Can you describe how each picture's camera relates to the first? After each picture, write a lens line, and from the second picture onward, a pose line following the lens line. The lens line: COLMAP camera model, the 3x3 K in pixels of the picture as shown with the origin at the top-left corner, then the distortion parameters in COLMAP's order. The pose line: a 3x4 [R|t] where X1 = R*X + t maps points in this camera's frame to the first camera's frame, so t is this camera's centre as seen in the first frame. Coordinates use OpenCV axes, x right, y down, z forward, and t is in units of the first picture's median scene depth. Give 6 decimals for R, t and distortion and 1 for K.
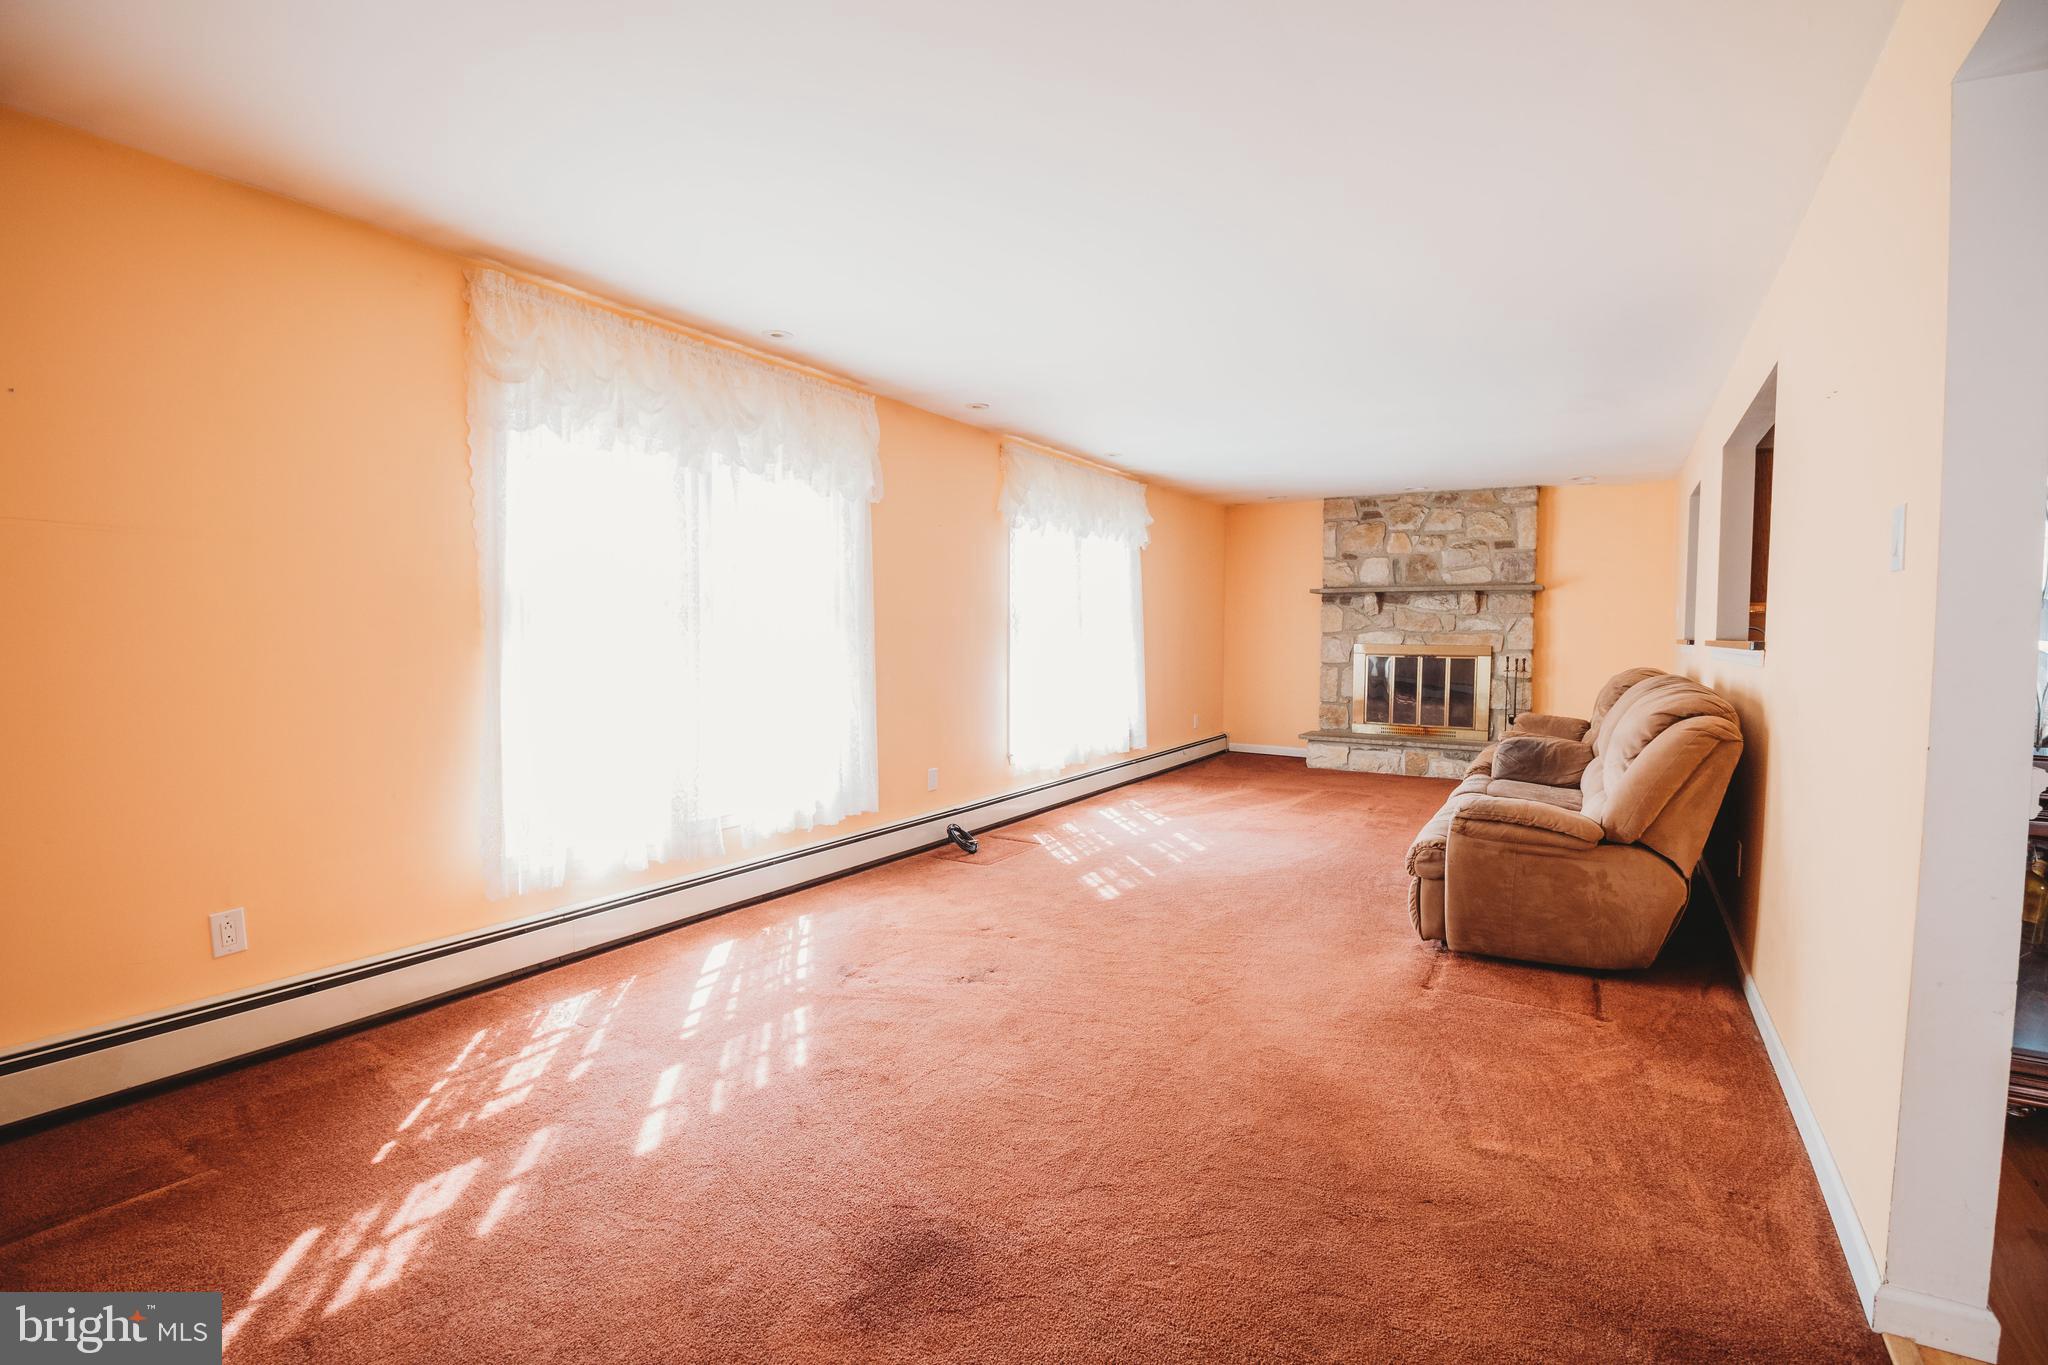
lens RADIAL K [[957.8, 0, 1013.9], [0, 957.8, 683.2], [0, 0, 1]] dist [-0.002318, -0.010765]
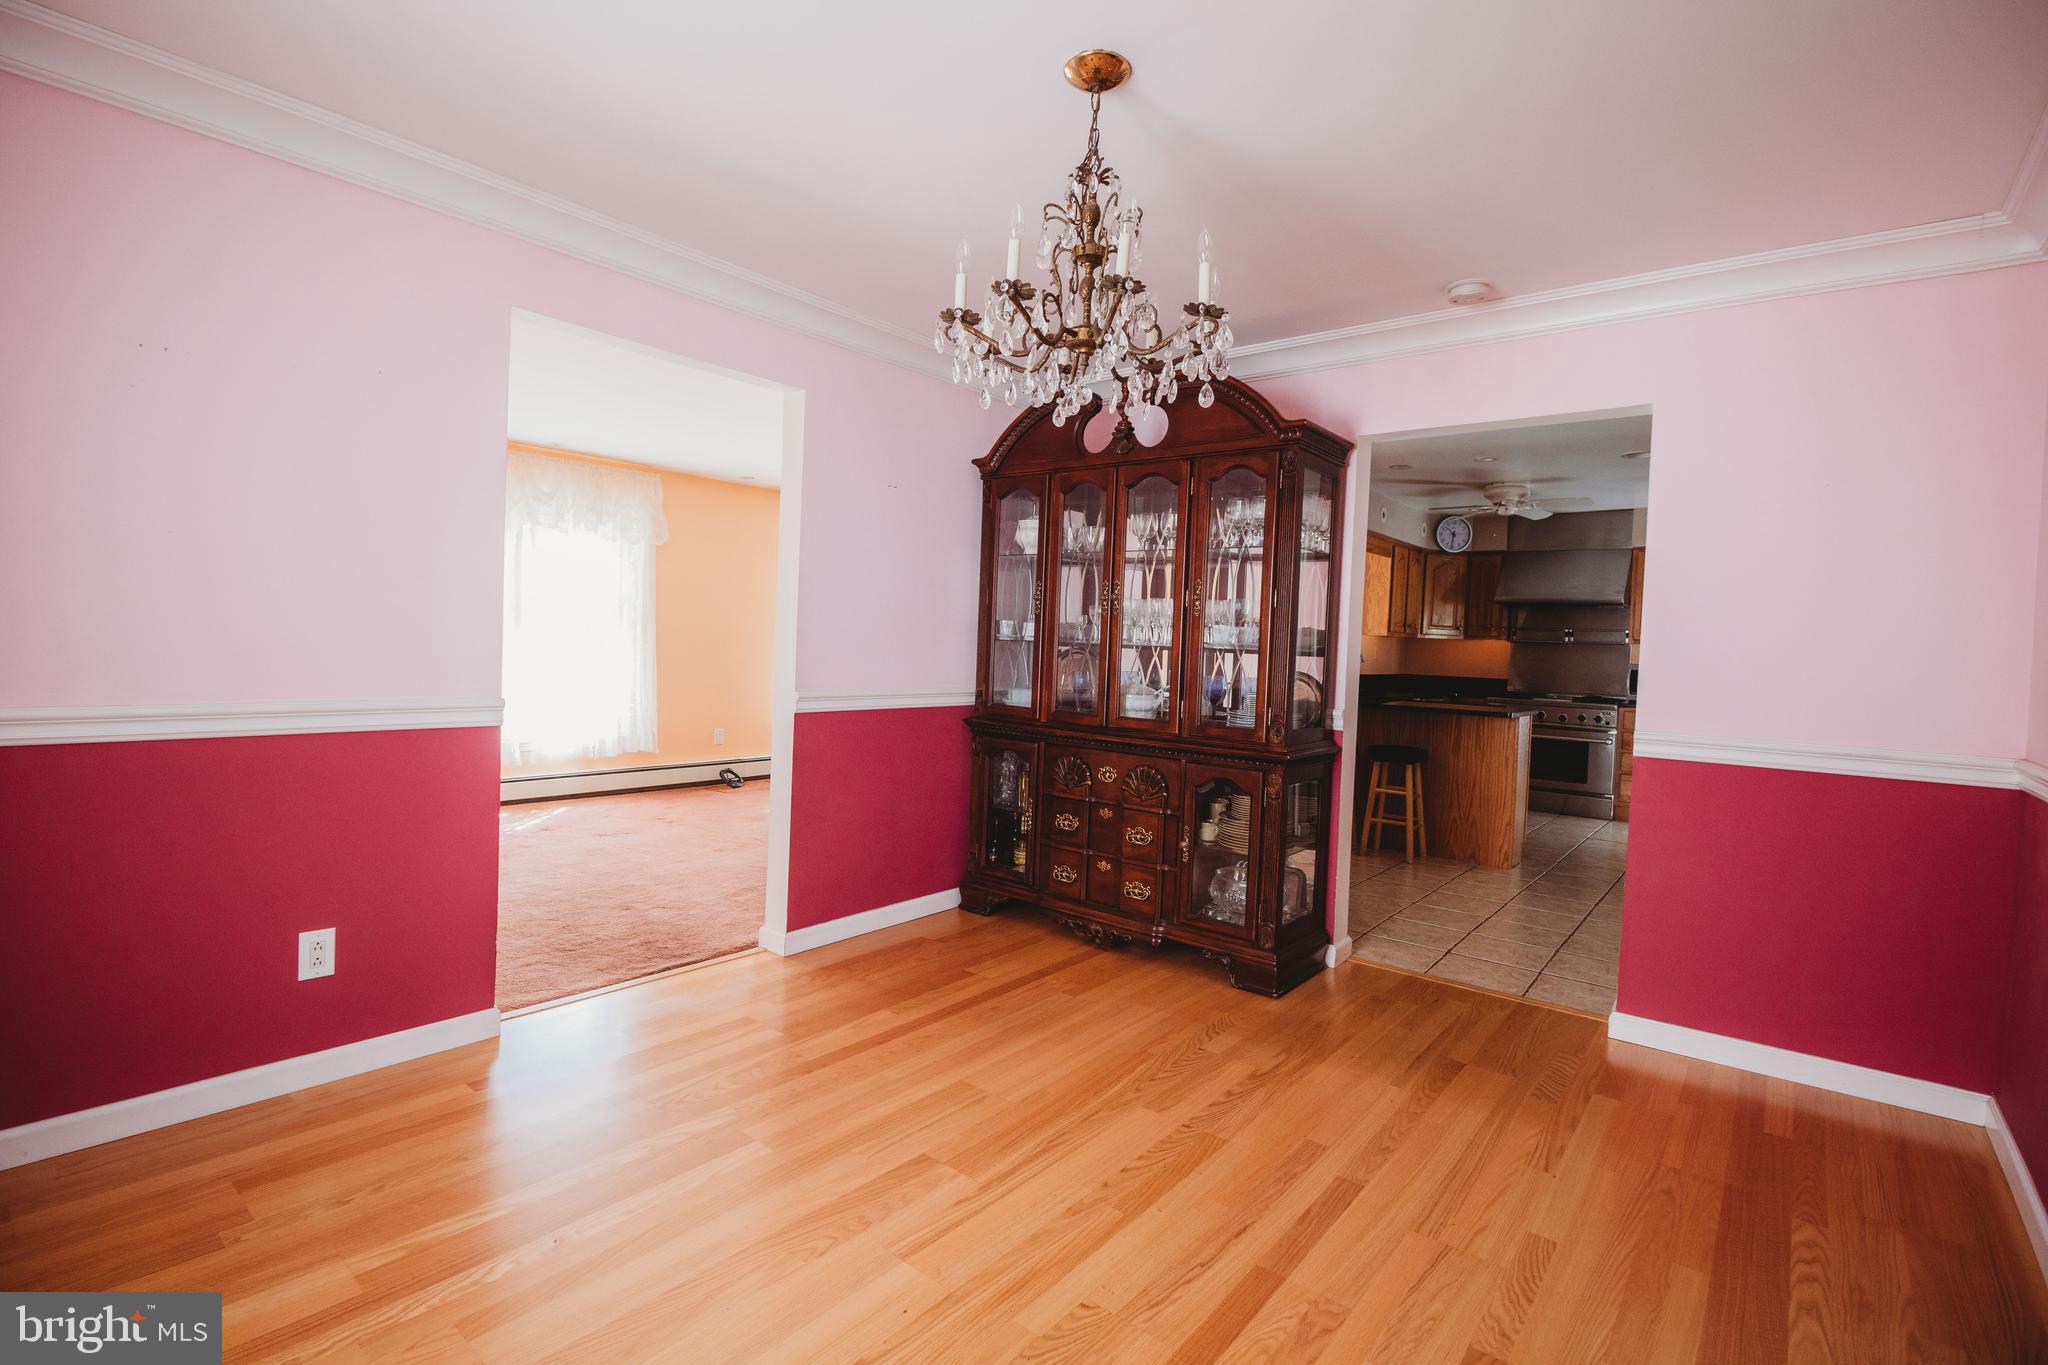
lens RADIAL K [[957.8, 0, 1009.1], [0, 957.8, 677.4], [0, 0, 1]] dist [-0.002318, -0.010765]
pose [[0.989648, 0.032932, -0.139690, 0.365610], [-0.035475, 0.999246, -0.015756, 0.013000], [0.139065, 0.020548, 0.990070, -0.234705]]
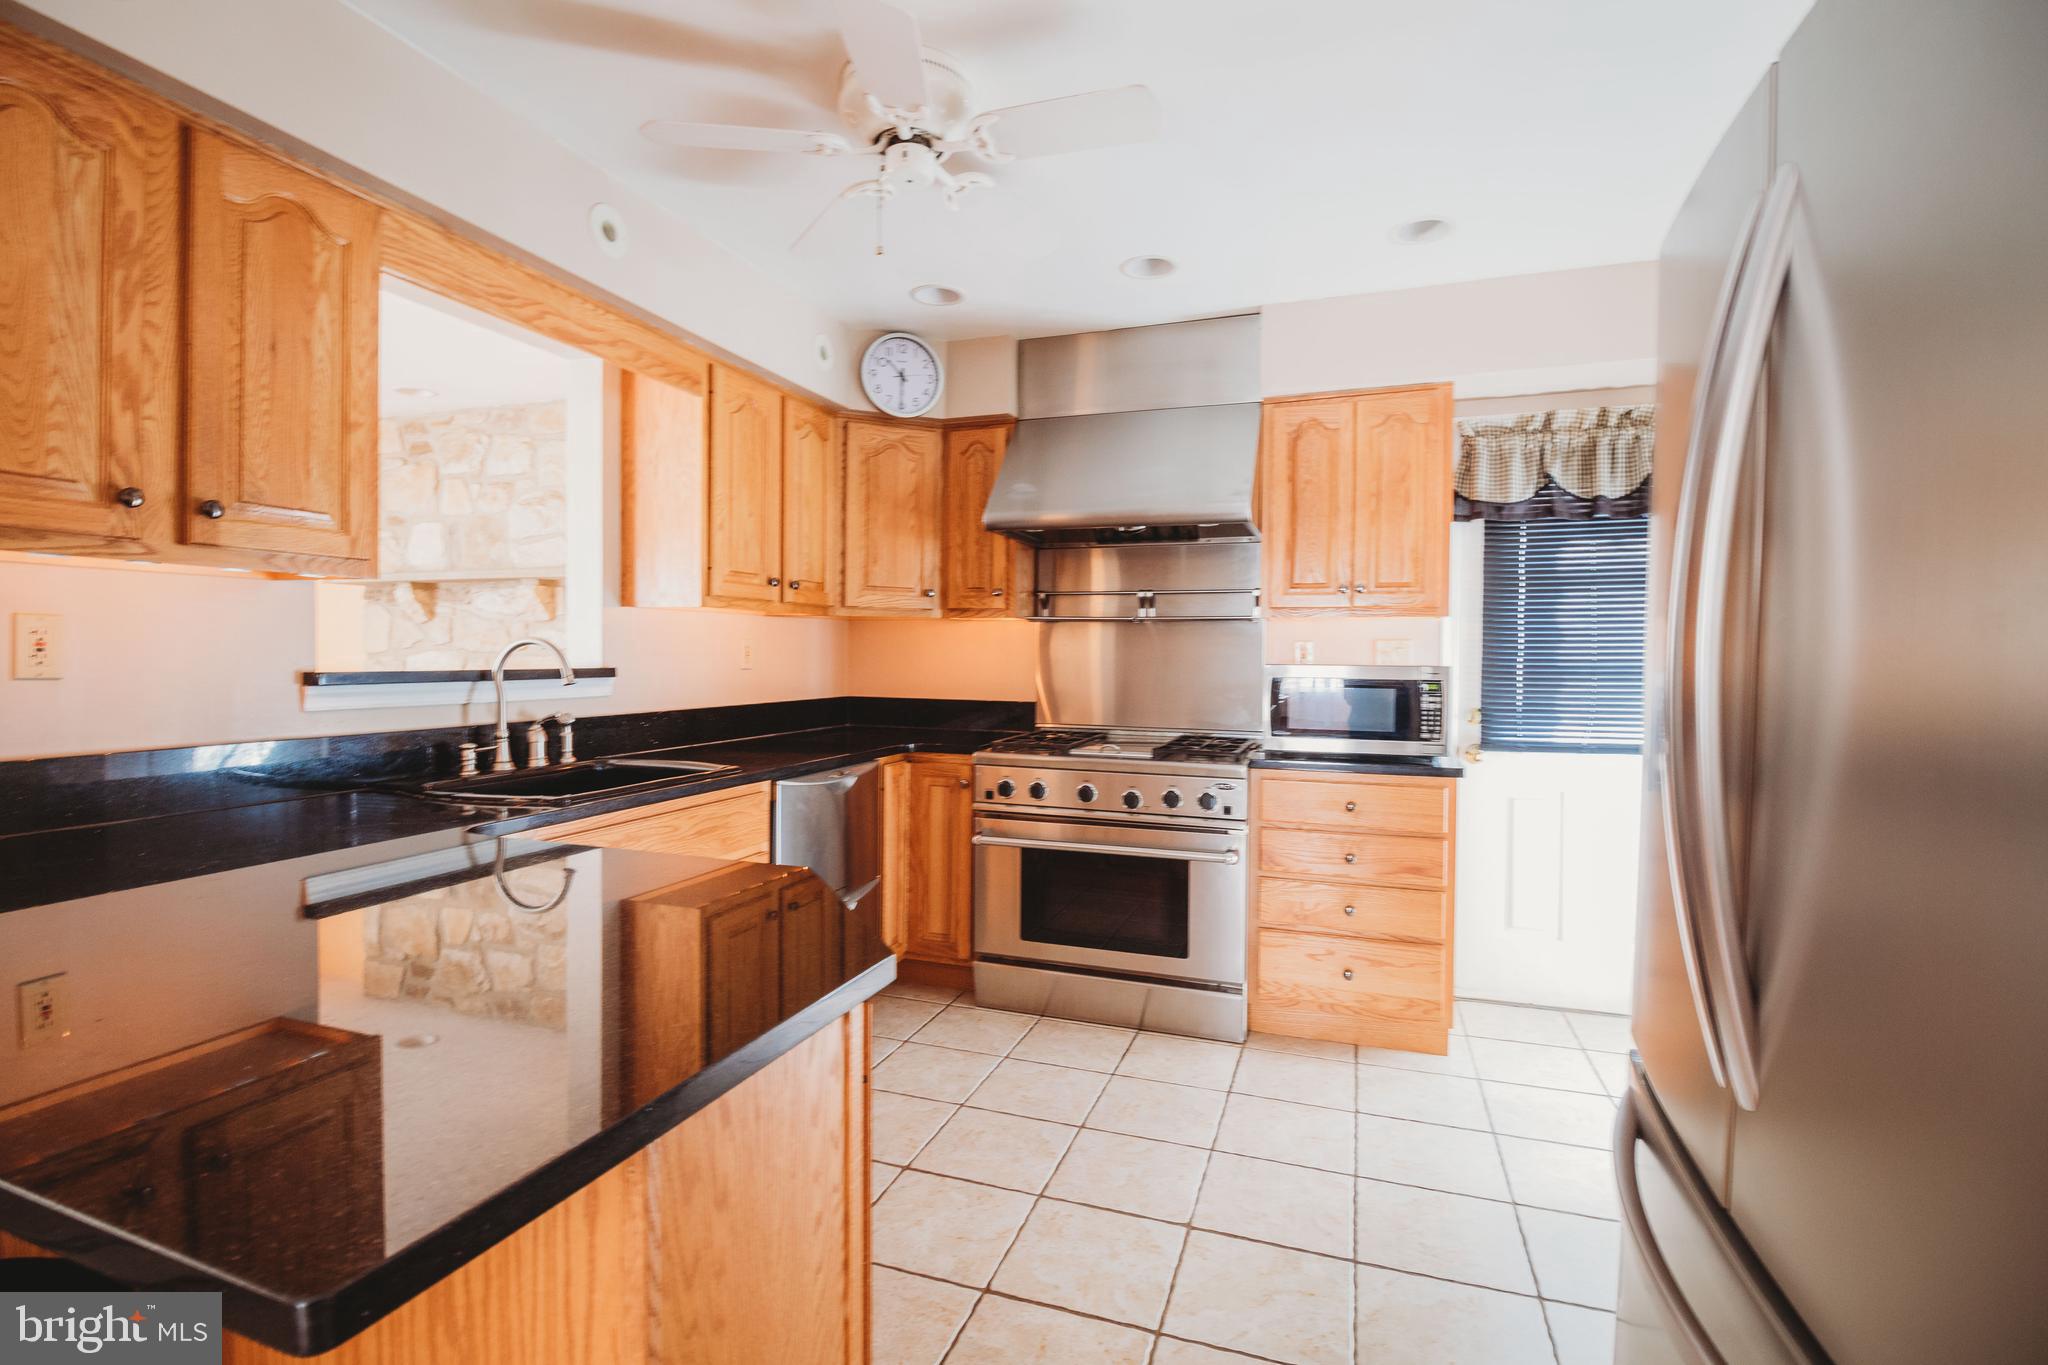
lens RADIAL K [[957.8, 0, 1017.1], [0, 957.8, 676.7], [0, 0, 1]] dist [-0.002318, -0.010765]
pose [[0.979447, -0.004523, 0.201651, 0.646109], [0.010149, 0.999587, -0.026874, -0.020239], [-0.201446, 0.028368, 0.979089, 0.390704]]
